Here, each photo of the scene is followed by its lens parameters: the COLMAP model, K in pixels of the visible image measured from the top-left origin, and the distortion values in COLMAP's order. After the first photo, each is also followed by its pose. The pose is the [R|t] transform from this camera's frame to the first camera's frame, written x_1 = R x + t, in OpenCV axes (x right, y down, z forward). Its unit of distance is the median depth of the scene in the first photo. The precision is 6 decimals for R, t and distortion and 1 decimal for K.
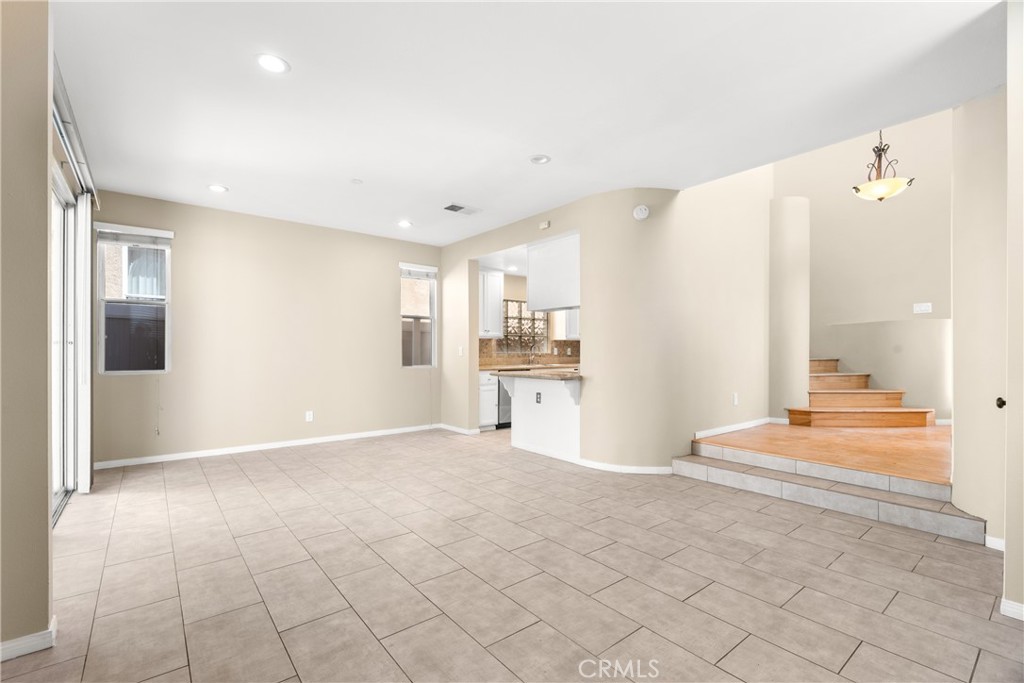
lens RADIAL K [[452.3, 0, 506.5], [0, 452.3, 350.3], [0, 0, 1]] dist [-0.004613, -0.000698]
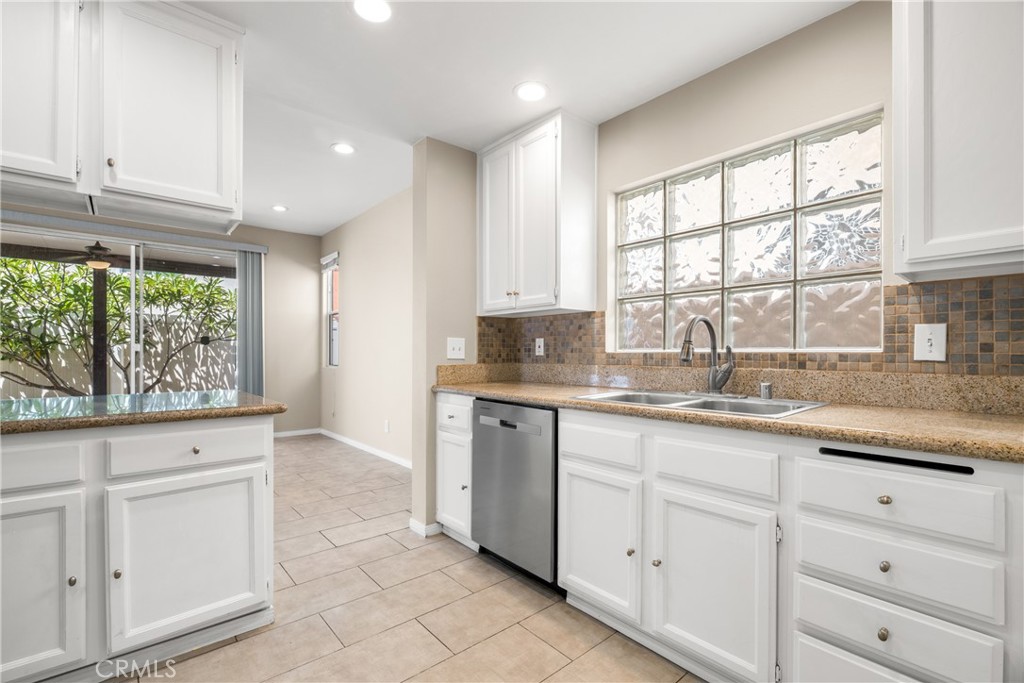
lens RADIAL K [[447.9, 0, 507.3], [0, 447.9, 354.9], [0, 0, 1]] dist [-0.014749, -0.000020]
pose [[0.047971, 0.002950, -0.998844, 0.529559], [-0.000623, 0.999996, 0.002923, 0.013115], [0.998849, 0.000482, 0.047973, 1.522748]]
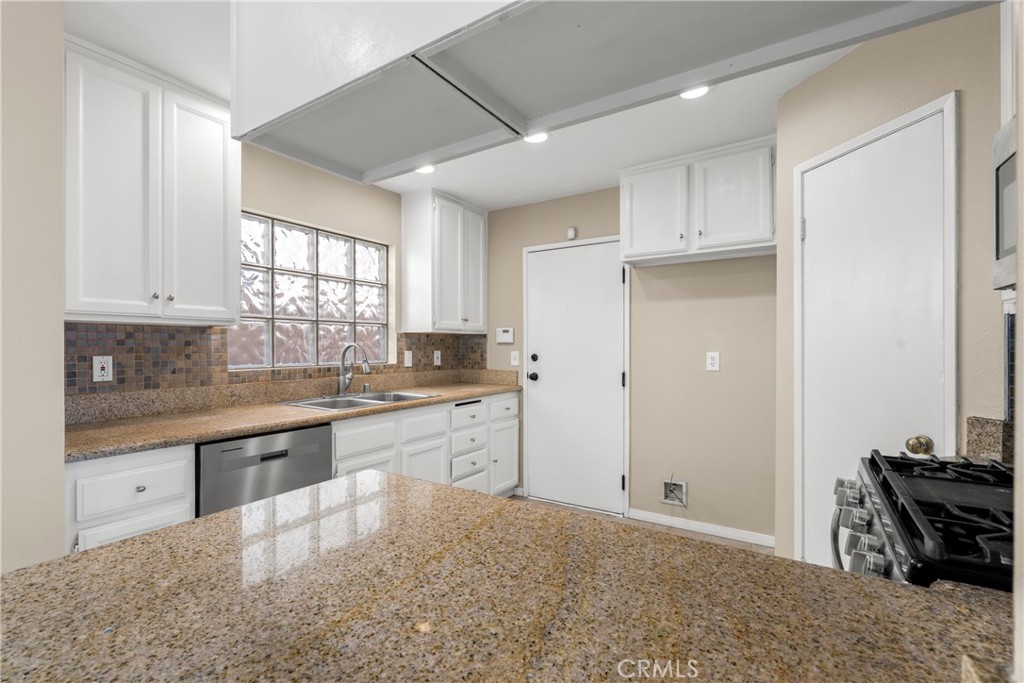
lens RADIAL K [[462.5, 0, 508.7], [0, 462.5, 347.5], [0, 0, 1]] dist [-0.000084, 0.000403]
pose [[0.946318, -0.004178, 0.323211, 0.105885], [0.002692, 0.999984, 0.005044, -0.019729], [-0.323227, -0.003904, 0.946314, 1.024654]]
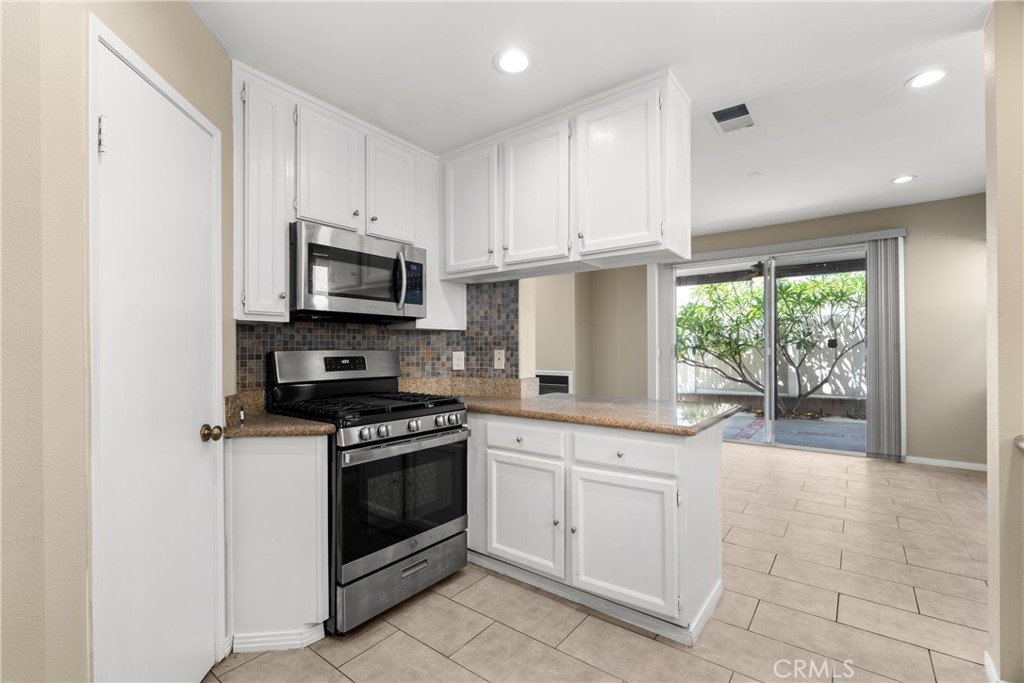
lens RADIAL K [[448.6, 0, 513.5], [0, 448.6, 346.5], [0, 0, 1]] dist [-0.008857, -0.000204]
pose [[-0.969431, 0.001294, -0.245363, 0.366610], [0.002799, 0.999979, -0.005785, -0.010778], [0.245350, -0.006295, -0.969414, 1.684232]]
